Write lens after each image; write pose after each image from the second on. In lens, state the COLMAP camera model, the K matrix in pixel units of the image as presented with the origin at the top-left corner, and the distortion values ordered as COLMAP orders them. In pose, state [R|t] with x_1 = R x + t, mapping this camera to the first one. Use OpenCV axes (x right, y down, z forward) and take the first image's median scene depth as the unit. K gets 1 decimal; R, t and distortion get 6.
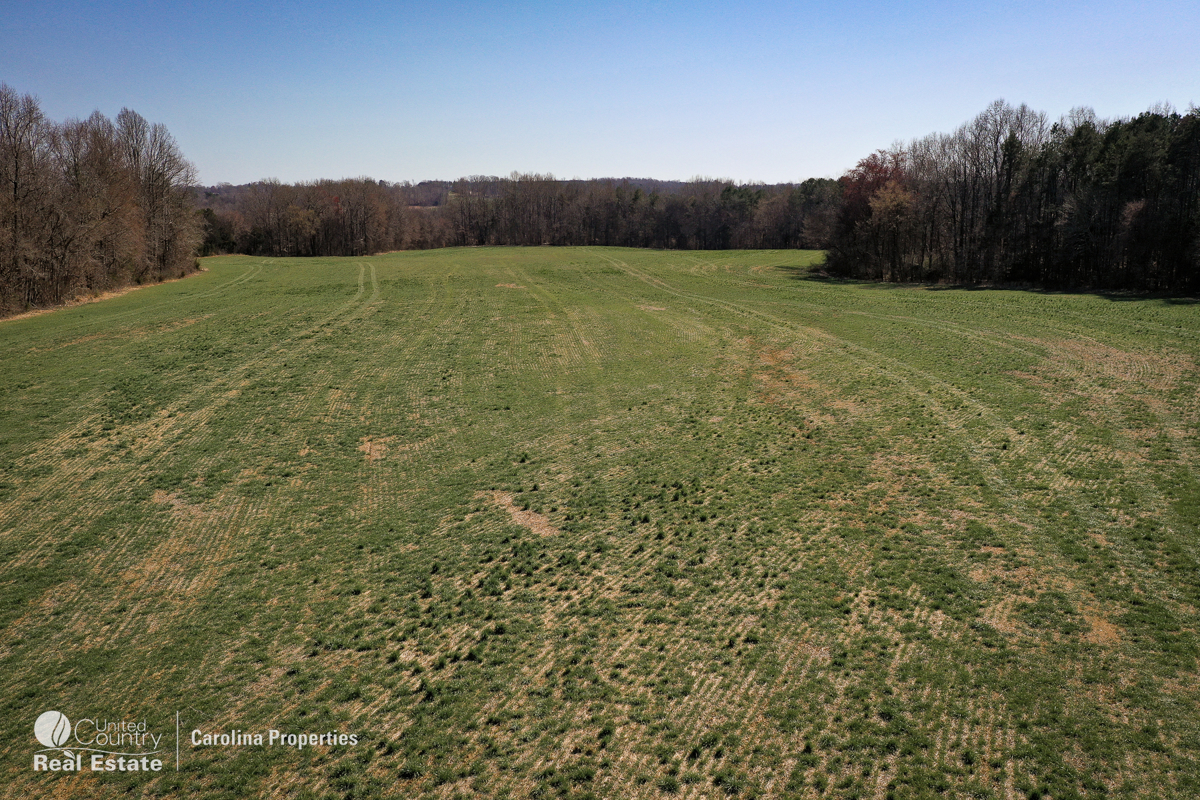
lens RADIAL K [[956.0, 0, 597.1], [0, 956.0, 396.3], [0, 0, 1]] dist [0.009384, -0.000079]
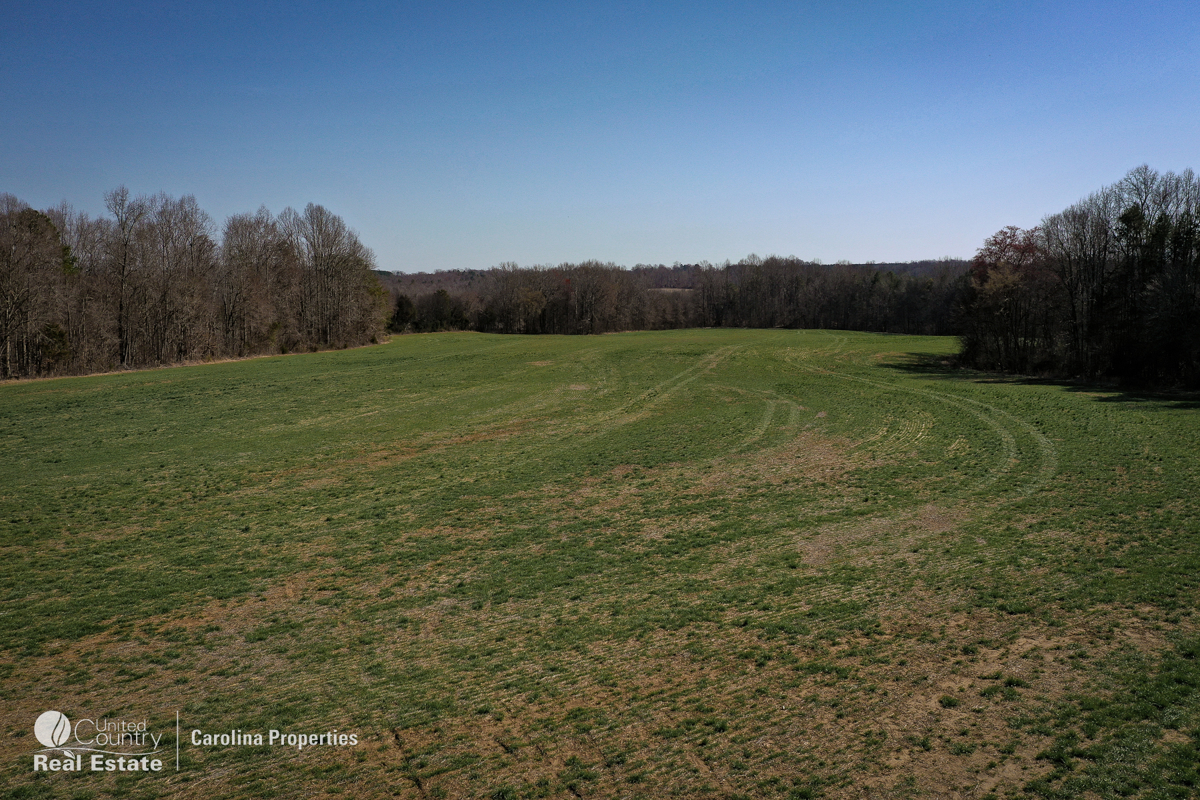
lens RADIAL K [[956.0, 0, 597.1], [0, 956.0, 396.3], [0, 0, 1]] dist [0.009384, -0.000079]
pose [[0.942515, 0.041971, -0.331517, 0.118915], [-0.069779, 0.994930, -0.072423, -0.004827], [0.326797, 0.091392, 0.940665, 0.027312]]
